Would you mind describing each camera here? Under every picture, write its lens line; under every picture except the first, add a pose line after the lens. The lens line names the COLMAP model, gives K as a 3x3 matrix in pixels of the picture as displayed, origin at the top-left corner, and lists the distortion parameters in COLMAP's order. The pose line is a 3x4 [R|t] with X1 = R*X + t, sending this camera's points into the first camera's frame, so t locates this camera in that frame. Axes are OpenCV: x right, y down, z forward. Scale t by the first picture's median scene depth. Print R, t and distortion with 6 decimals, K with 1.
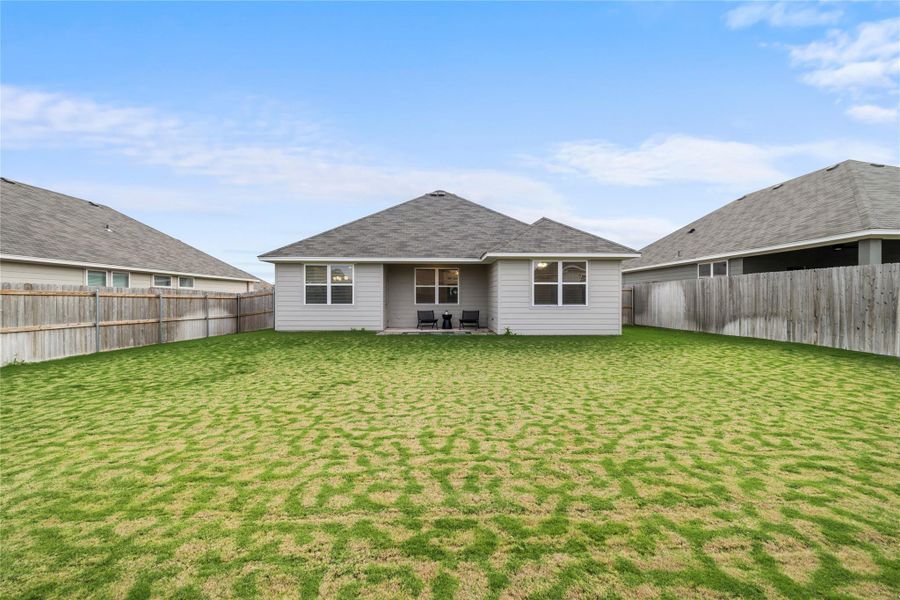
lens RADIAL K [[381.4, 0, 451.4], [0, 381.4, 294.3], [0, 0, 1]] dist [-0.000166, 0.000024]
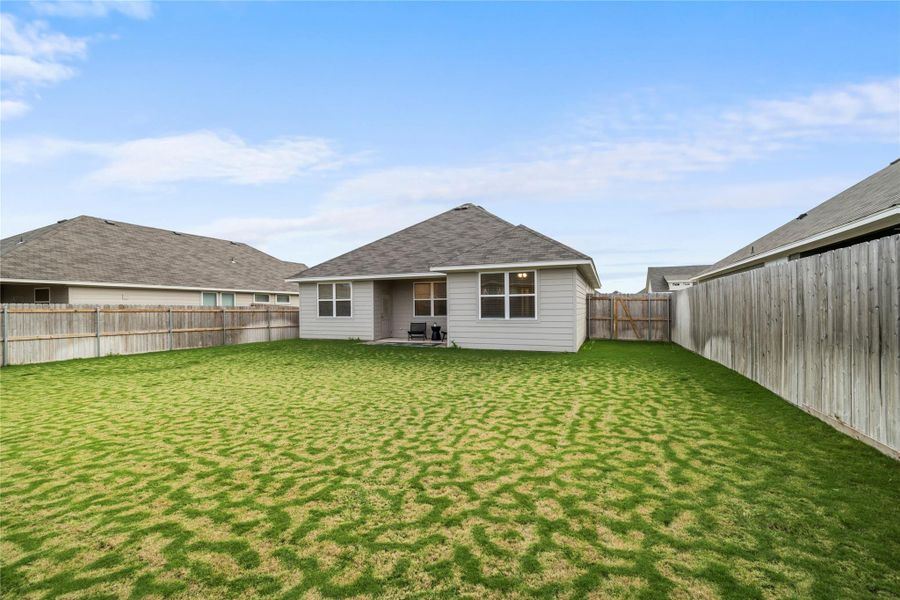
lens RADIAL K [[386.8, 0, 450.0], [0, 386.8, 300.0], [0, 0, 1]] dist [0.000484, 0.000057]
pose [[0.913174, -0.016127, -0.407251, 0.505238], [0.012720, 0.999858, -0.011072, -0.007892], [0.407372, 0.004930, 0.913249, 0.058493]]
